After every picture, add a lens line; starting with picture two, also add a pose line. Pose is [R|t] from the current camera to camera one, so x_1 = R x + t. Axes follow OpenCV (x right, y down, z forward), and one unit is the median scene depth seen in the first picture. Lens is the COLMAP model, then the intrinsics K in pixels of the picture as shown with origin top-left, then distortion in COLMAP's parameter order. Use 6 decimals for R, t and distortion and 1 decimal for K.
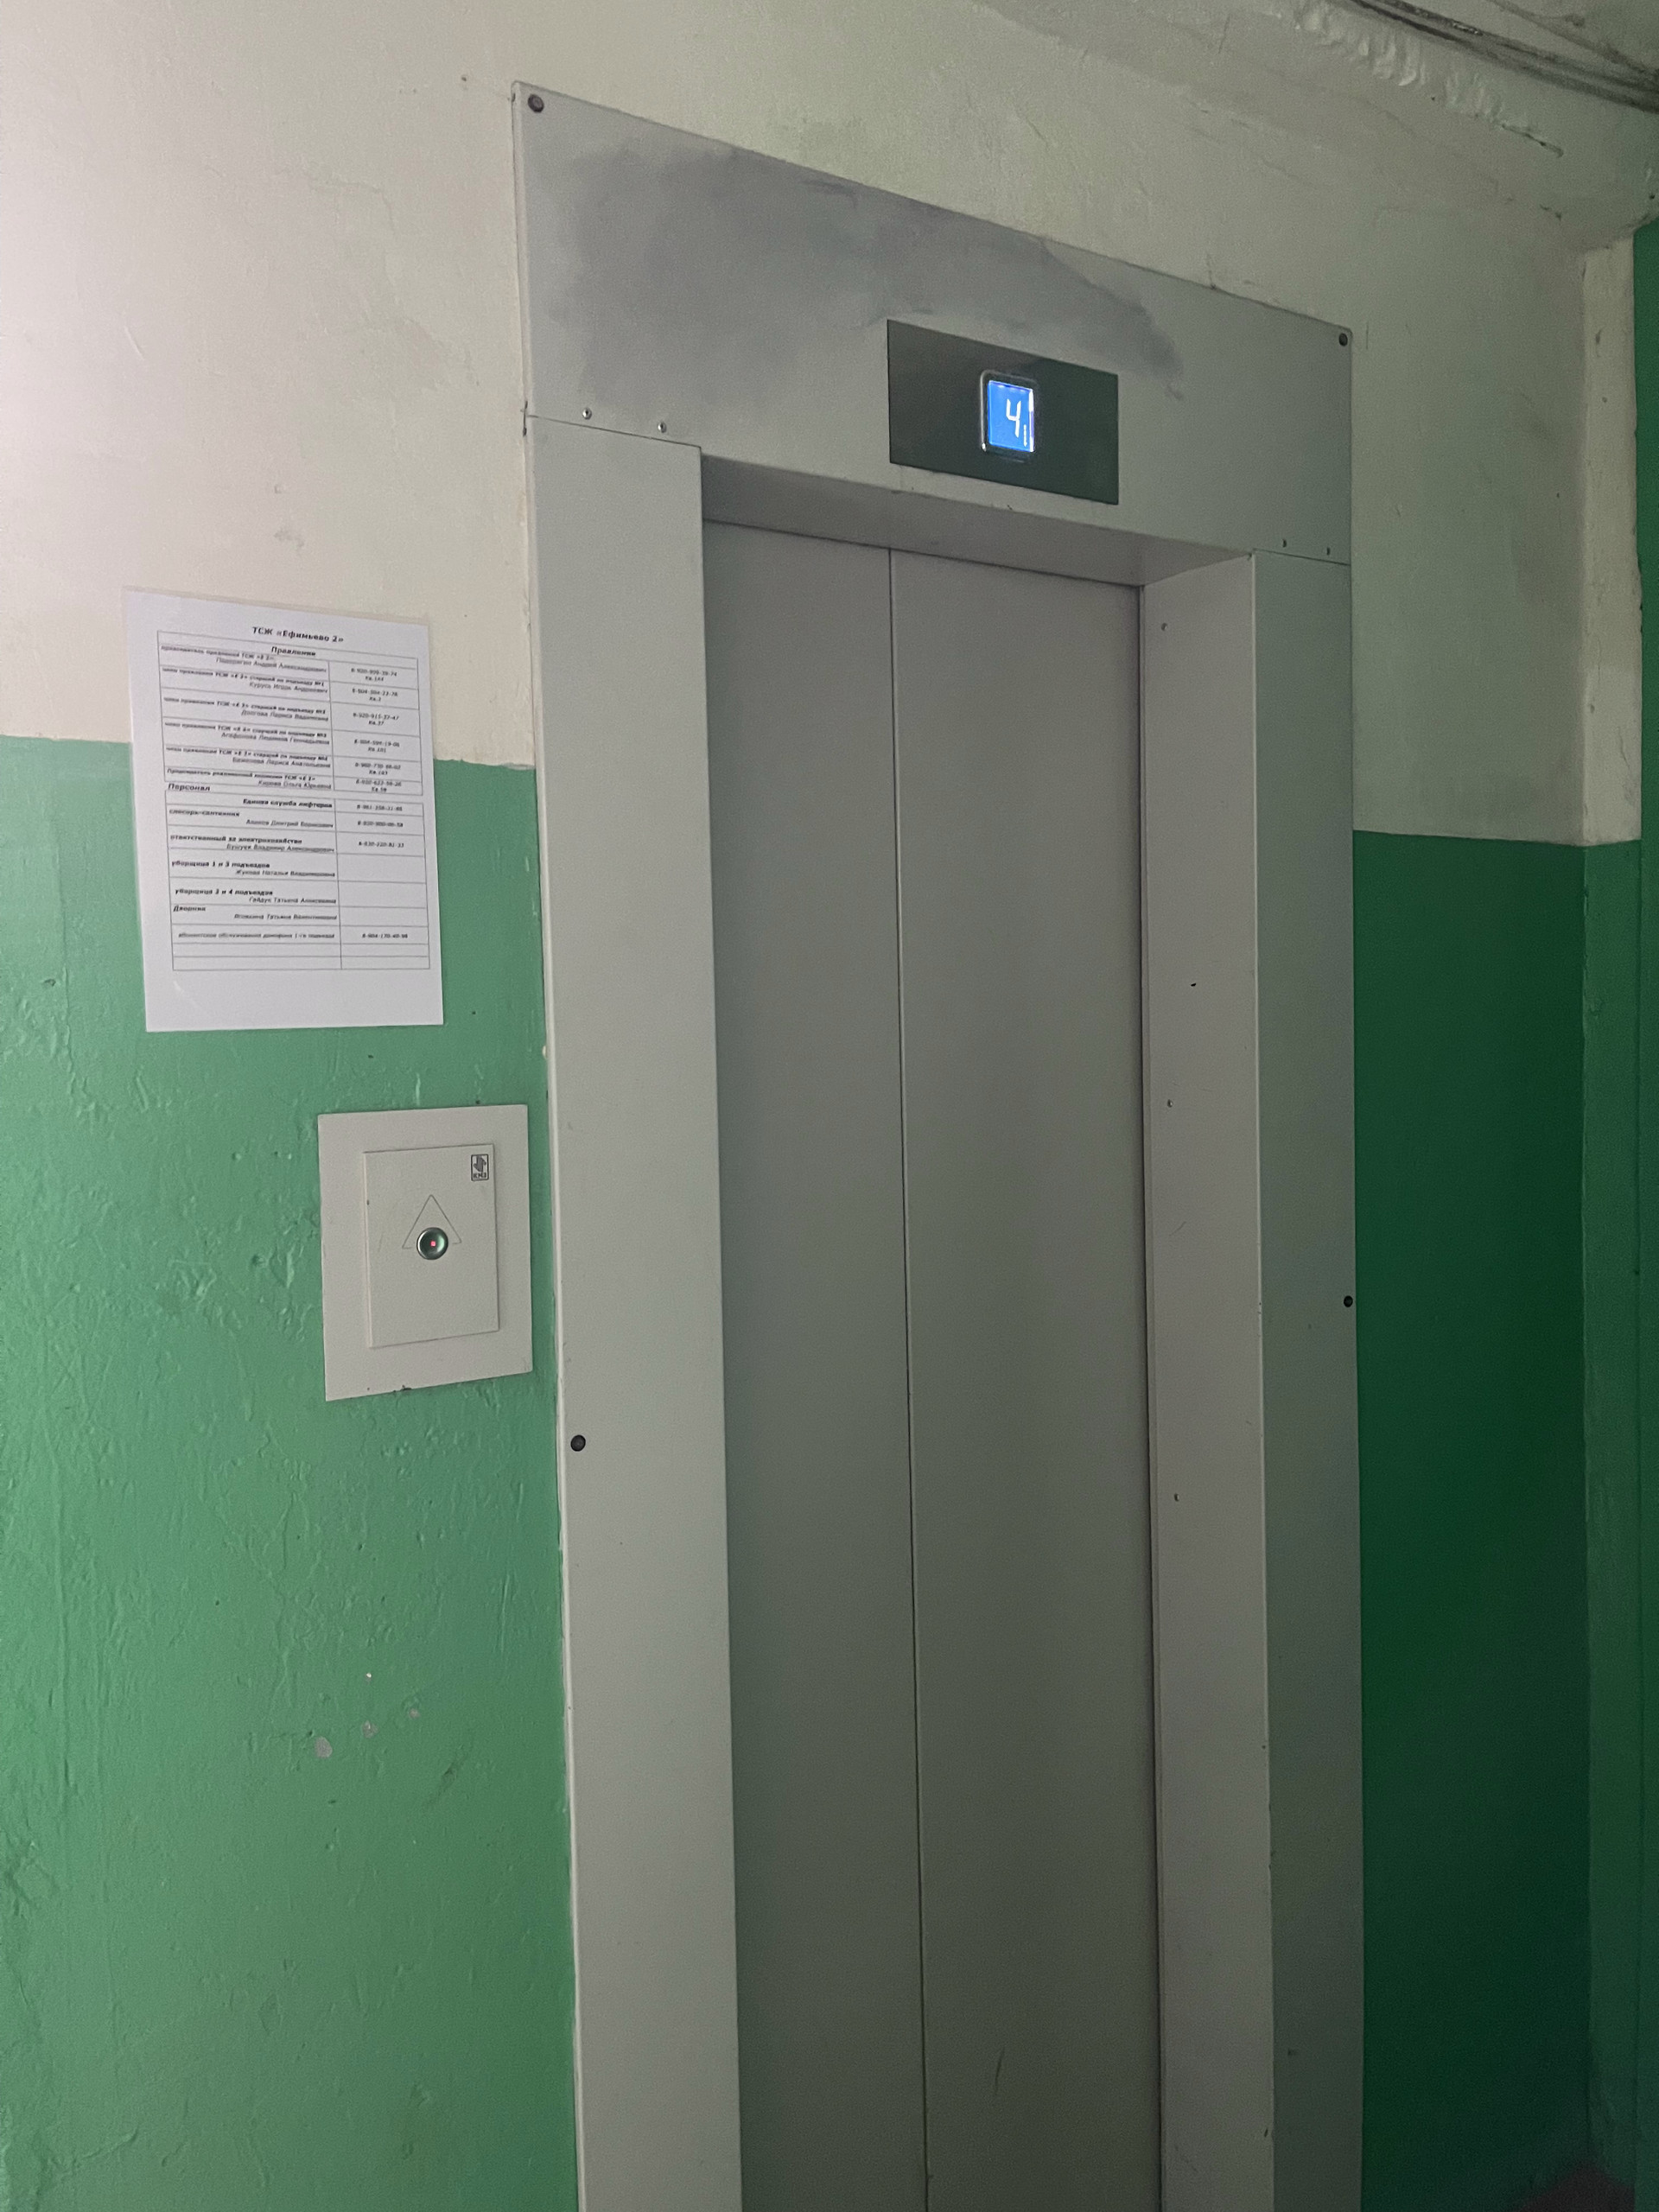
lens RADIAL K [[1667.1, 0, 829.5], [0, 1667.1, 1106.0], [0, 0, 1]] dist [0.040371, -0.075589]
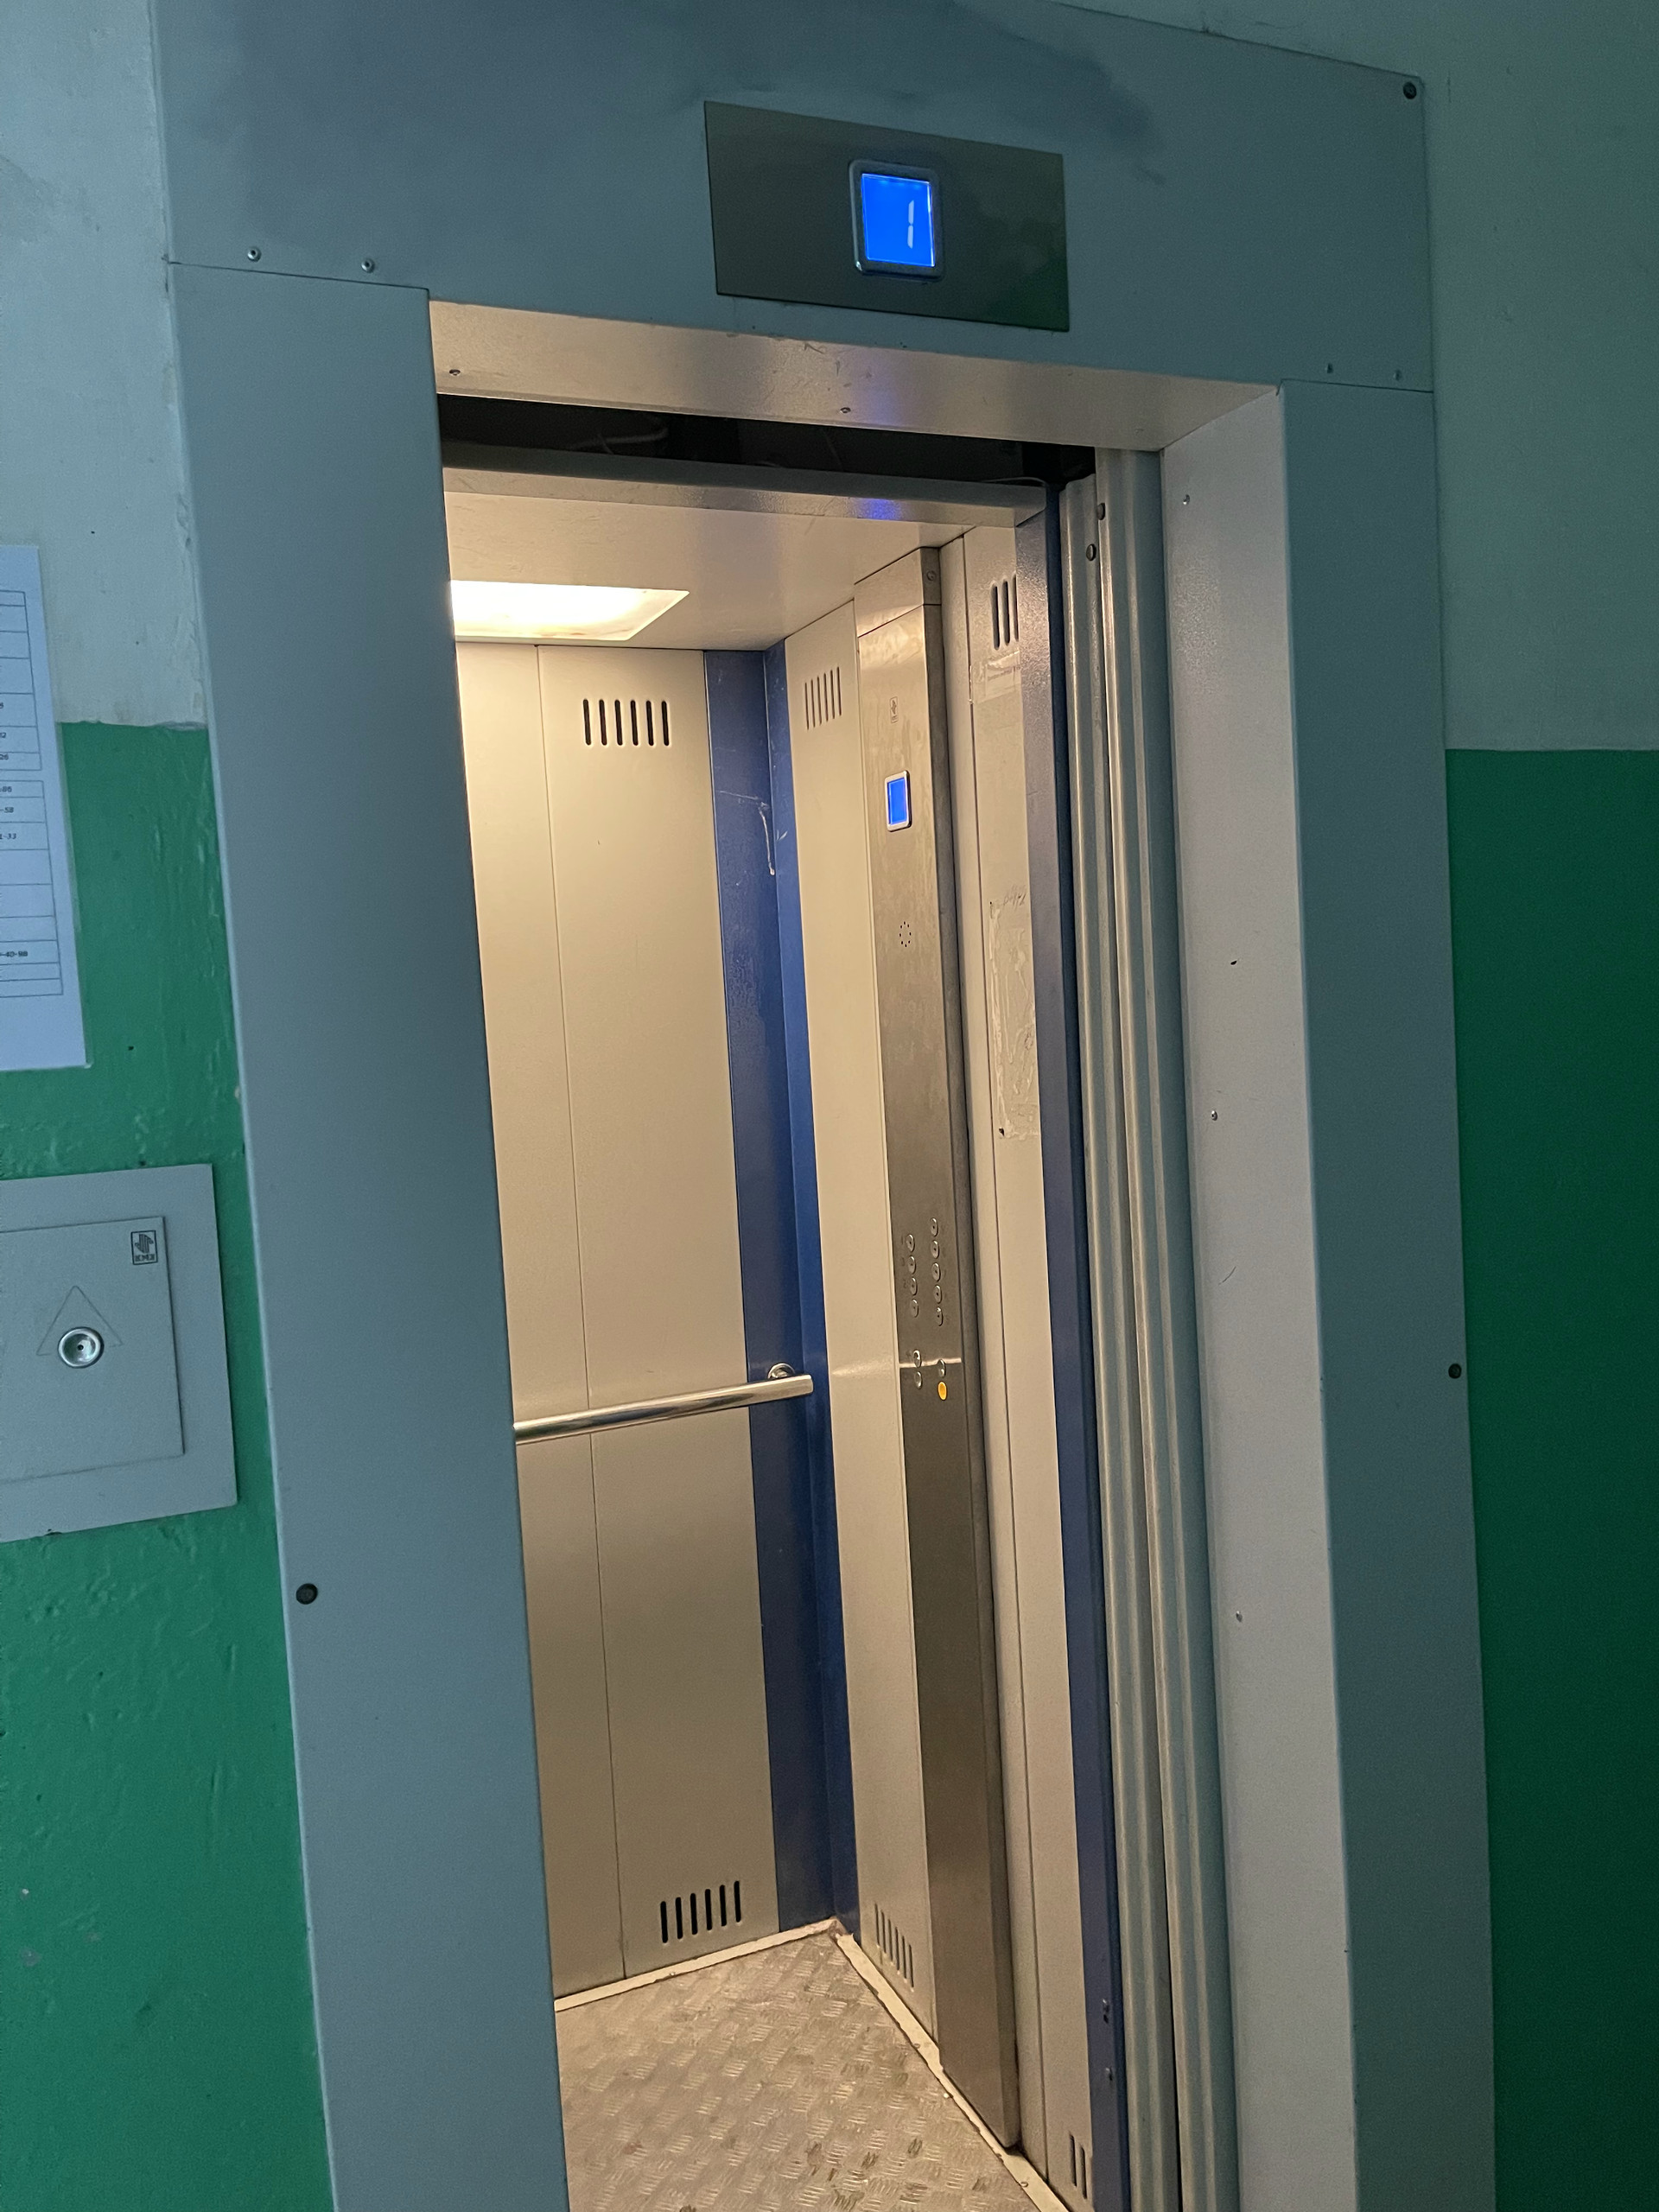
lens RADIAL K [[1667.1, 0, 829.5], [0, 1667.1, 1106.0], [0, 0, 1]] dist [0.040371, -0.075589]
pose [[0.983745, -0.021110, -0.178325, 0.239467], [0.024782, 0.999524, 0.018385, -0.034740], [0.177852, -0.022505, 0.983800, 0.290437]]
